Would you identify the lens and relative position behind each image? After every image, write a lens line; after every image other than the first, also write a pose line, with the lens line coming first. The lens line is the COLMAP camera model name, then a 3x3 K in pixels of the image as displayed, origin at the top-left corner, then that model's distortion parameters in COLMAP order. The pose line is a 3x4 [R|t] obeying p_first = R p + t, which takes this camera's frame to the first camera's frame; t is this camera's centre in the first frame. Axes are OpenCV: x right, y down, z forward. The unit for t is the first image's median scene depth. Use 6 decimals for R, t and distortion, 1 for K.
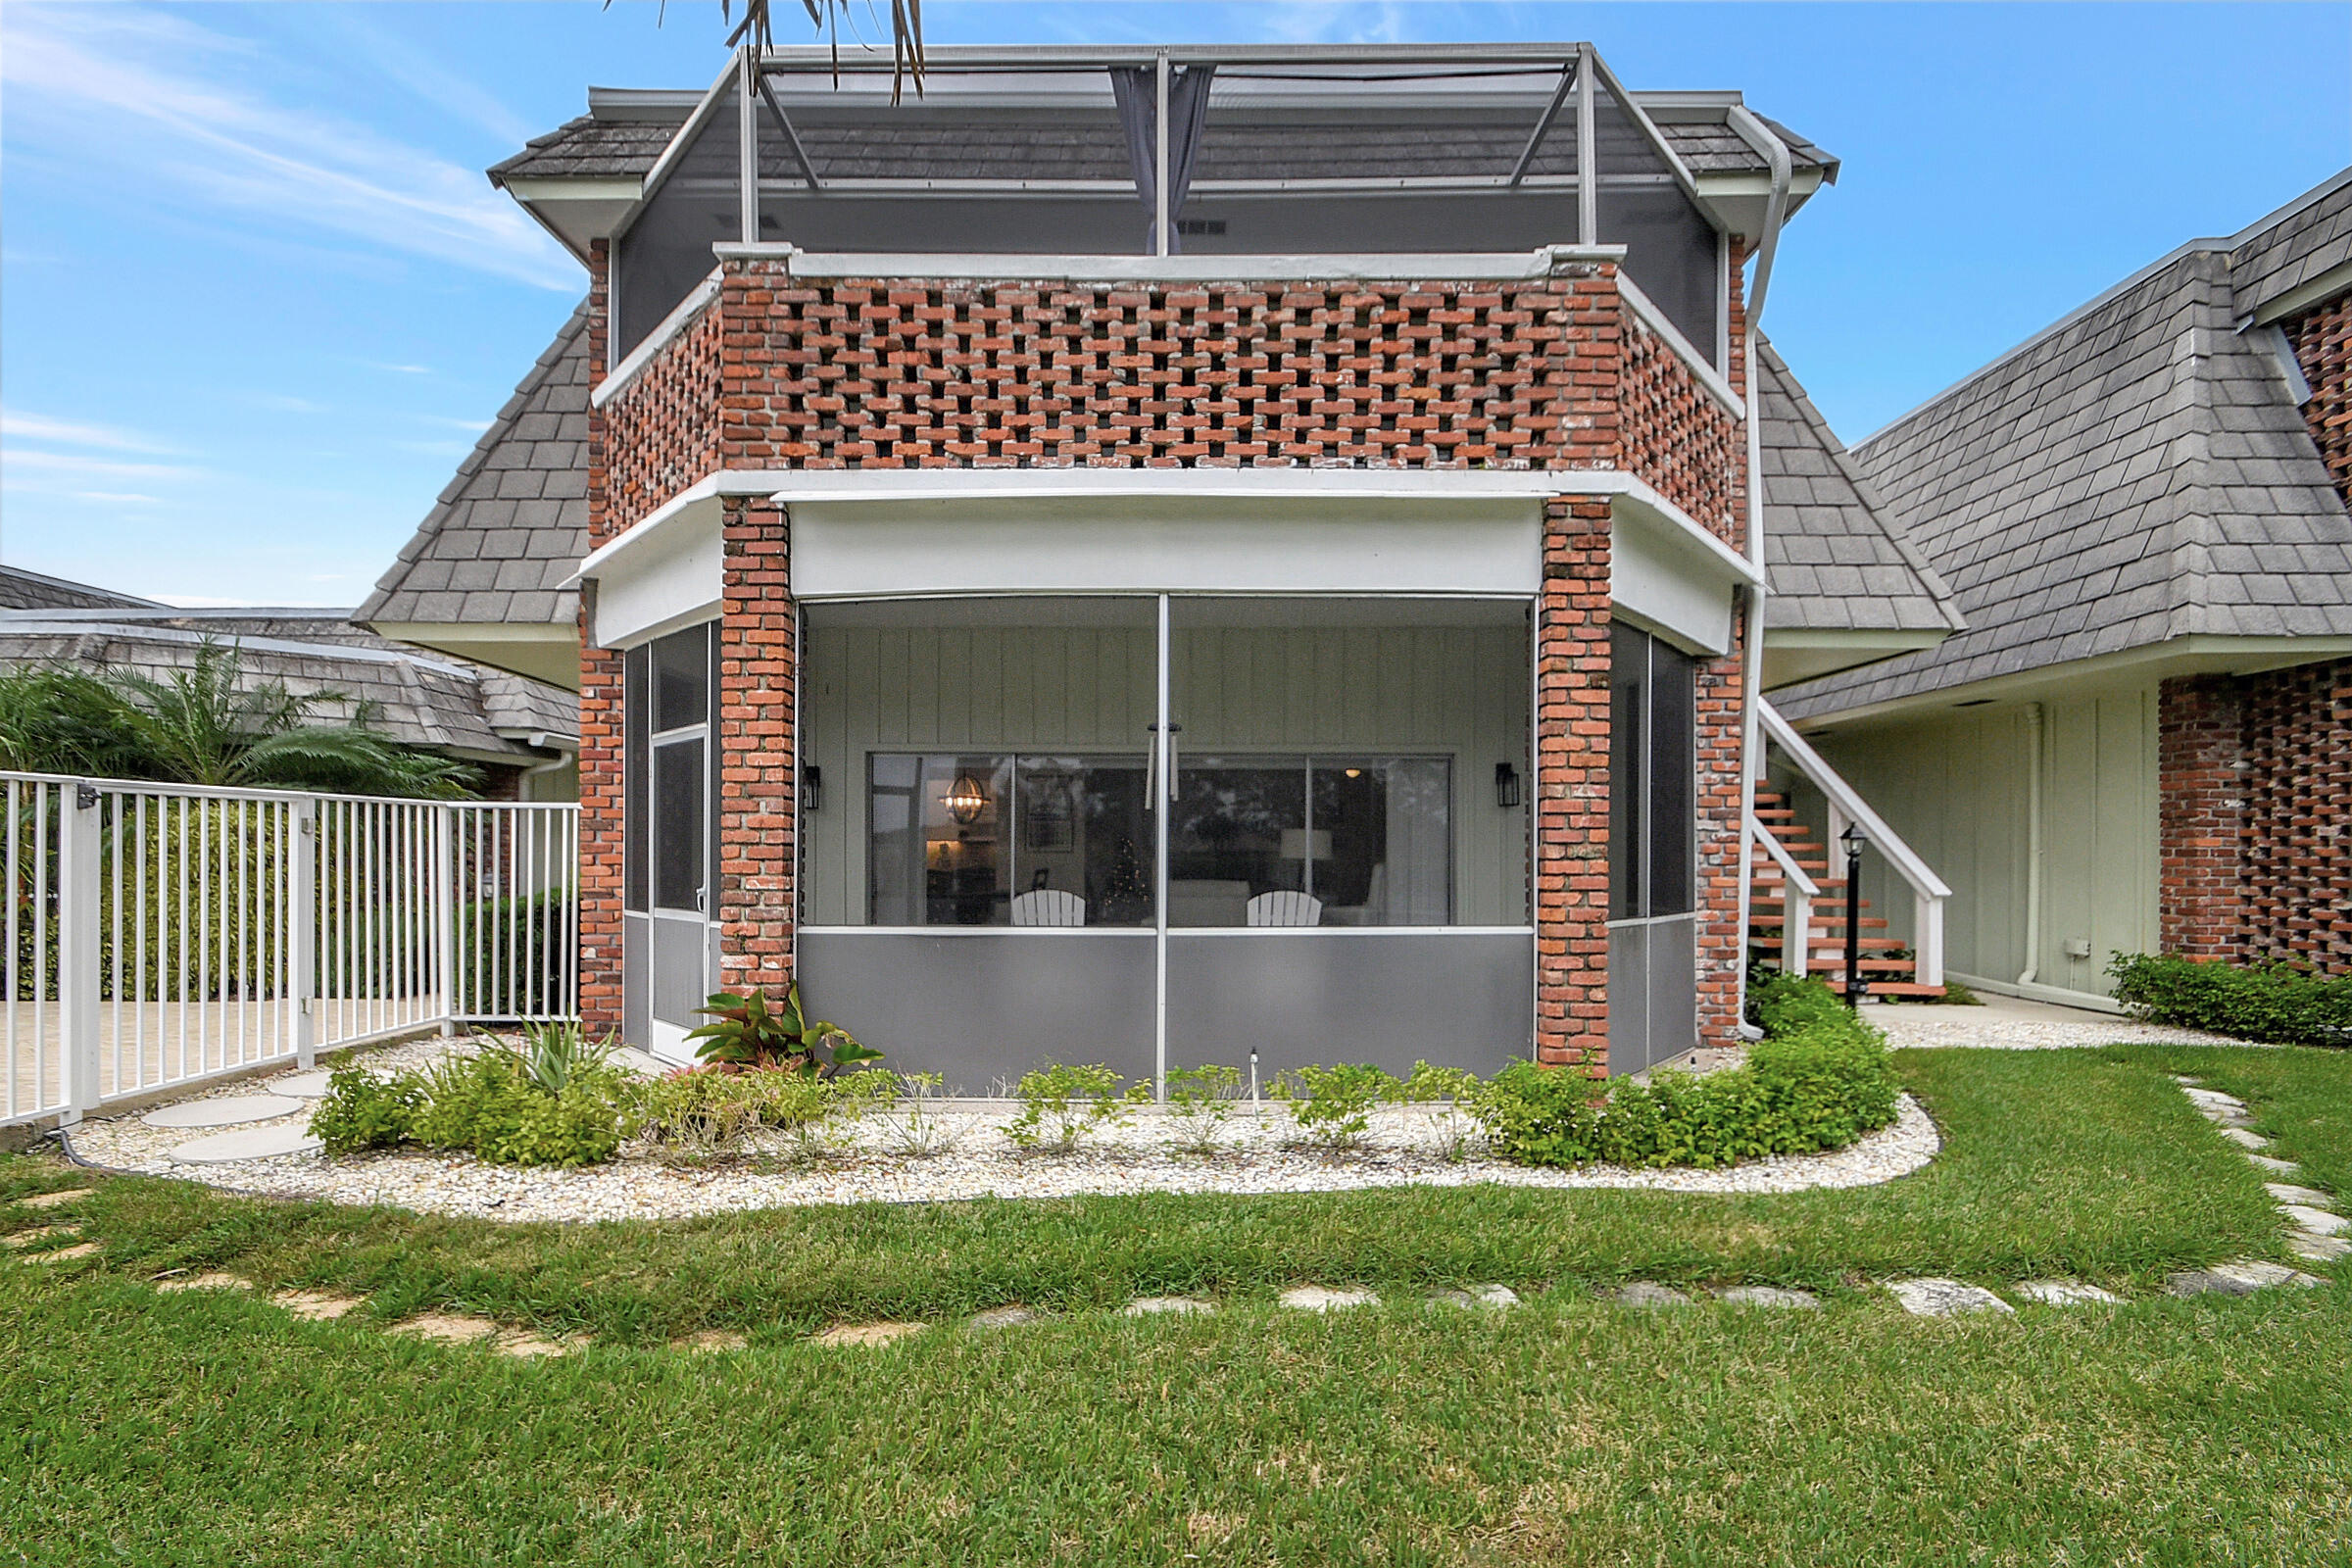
lens RADIAL K [[1044.6, 0, 1160.4], [0, 1044.6, 854.0], [0, 0, 1]] dist [0.027238, -0.026173]
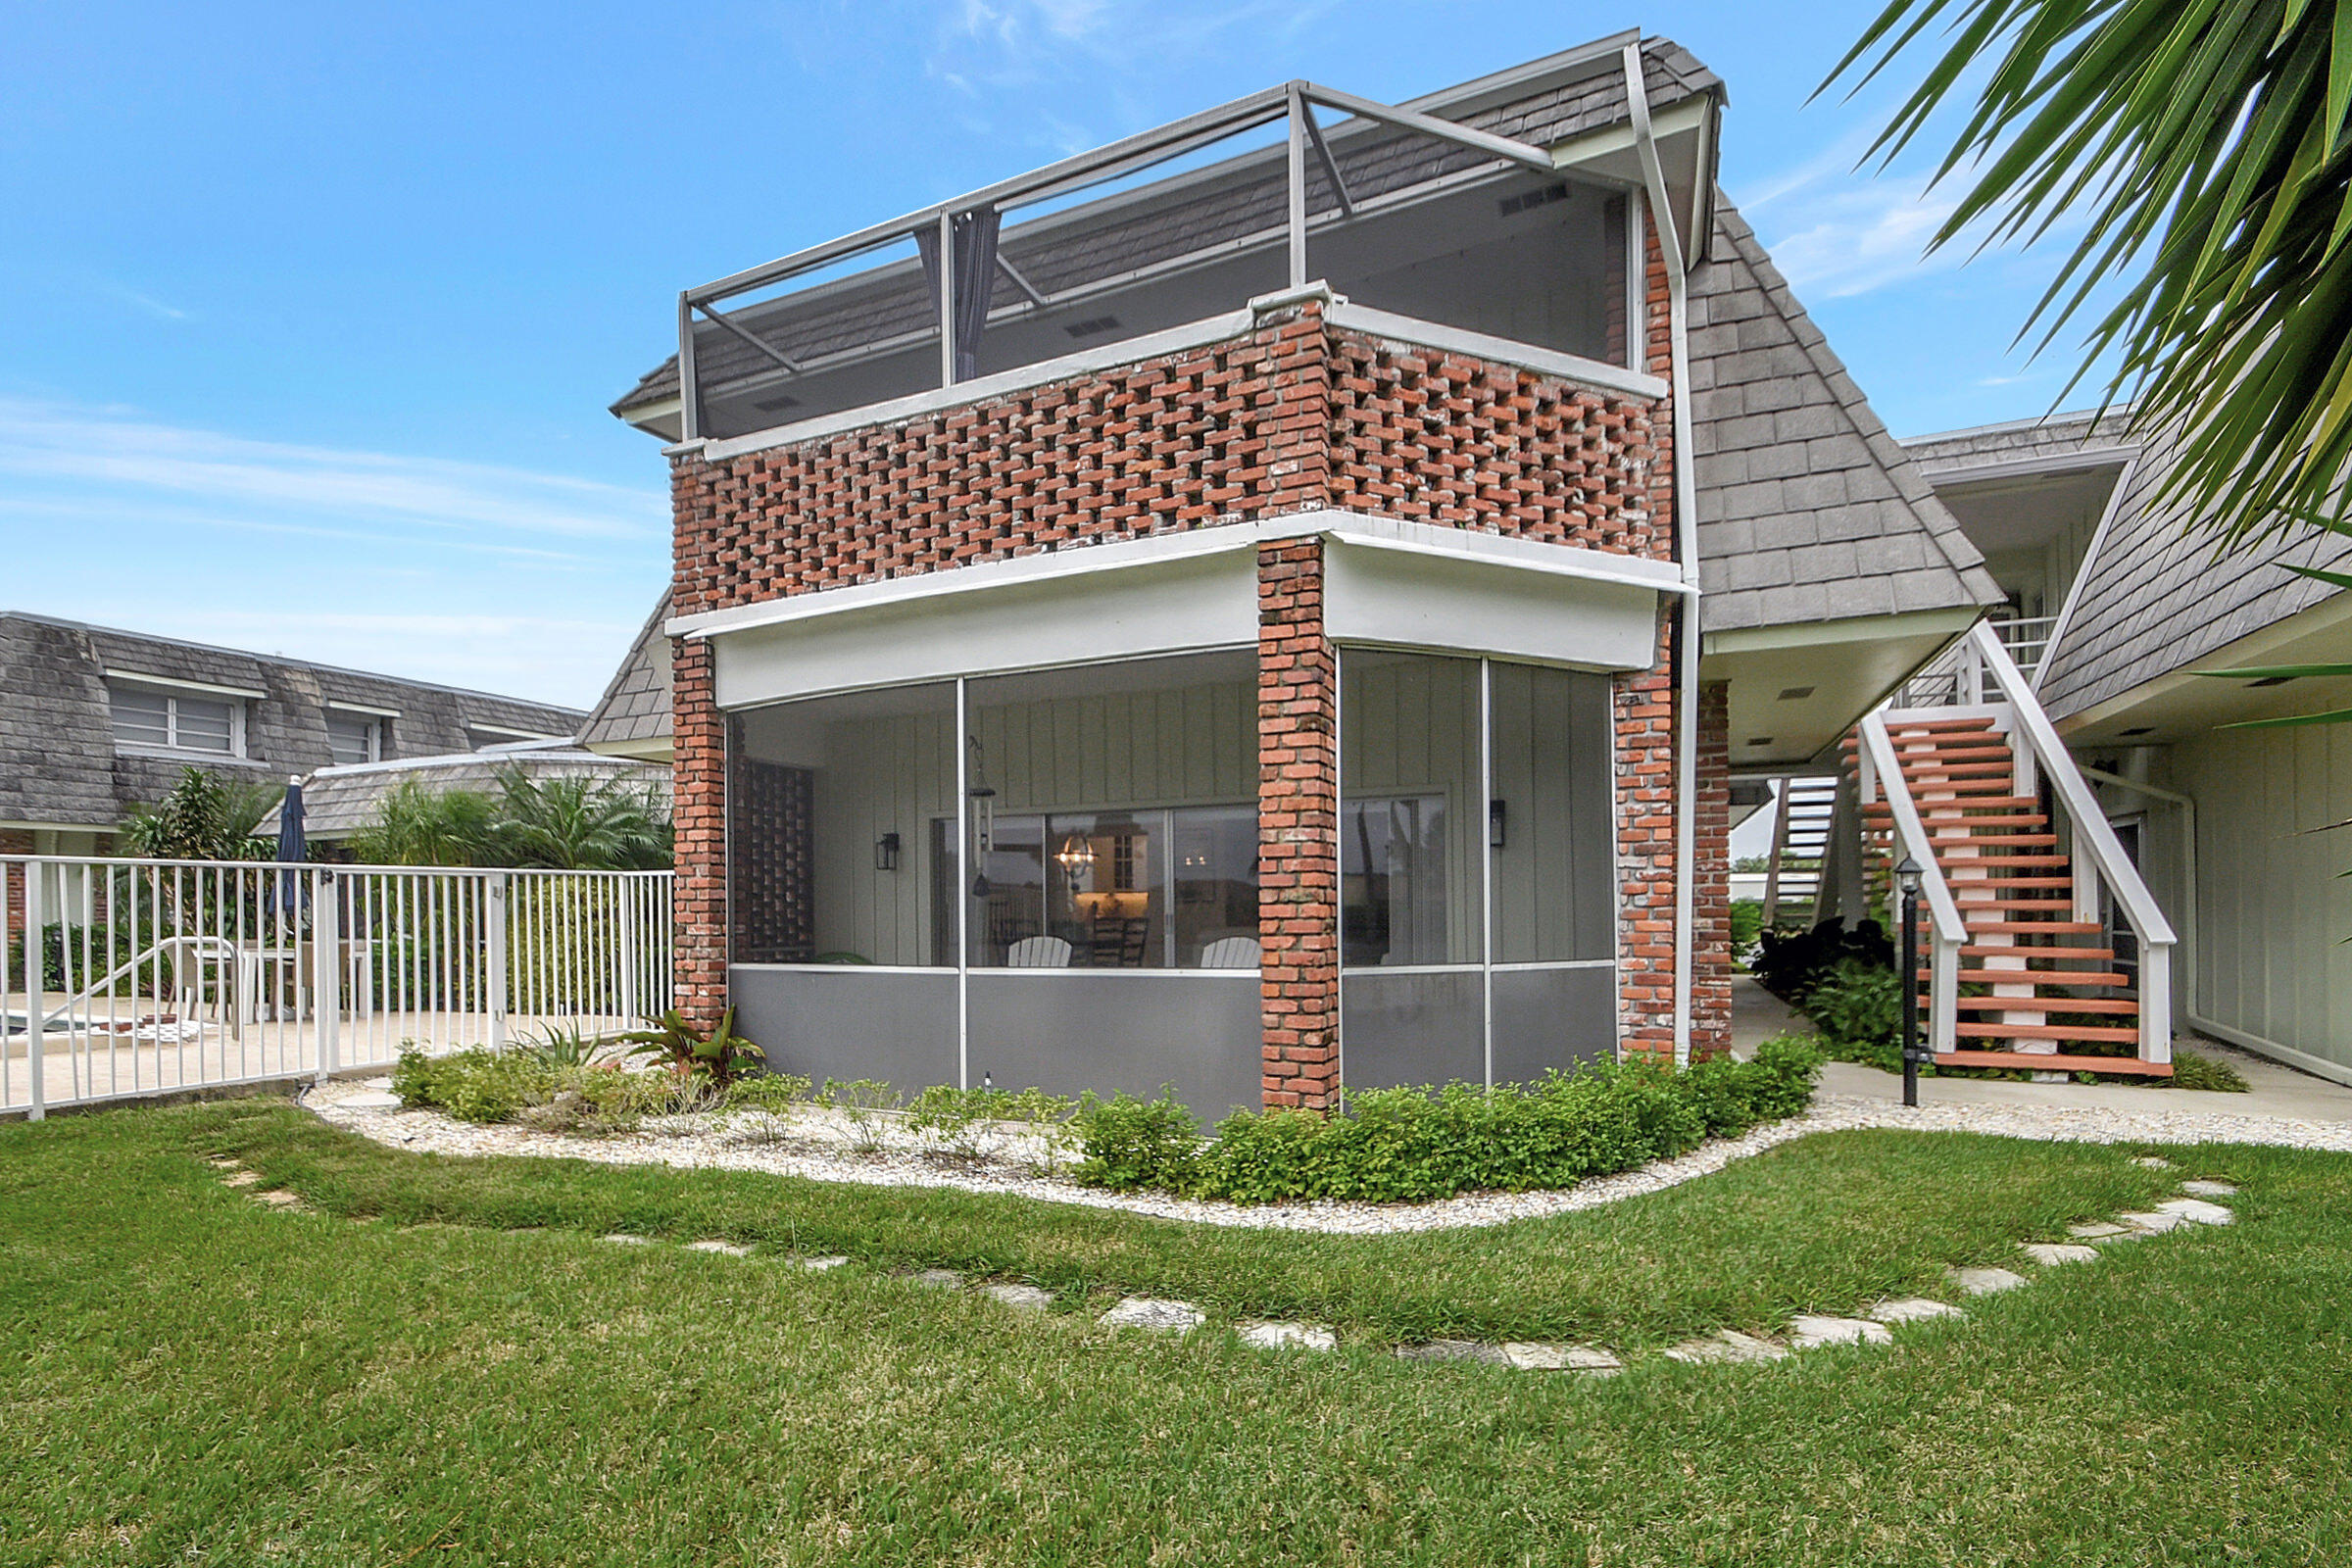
lens RADIAL K [[1075.5, 0, 1162.3], [0, 1075.5, 905.8], [0, 0, 1]] dist [0.013343, -0.012663]
pose [[0.913130, -0.012733, -0.407470, 0.698752], [0.013340, 0.999910, -0.001350, 0.007285], [0.407451, -0.004203, 0.913218, 0.010070]]
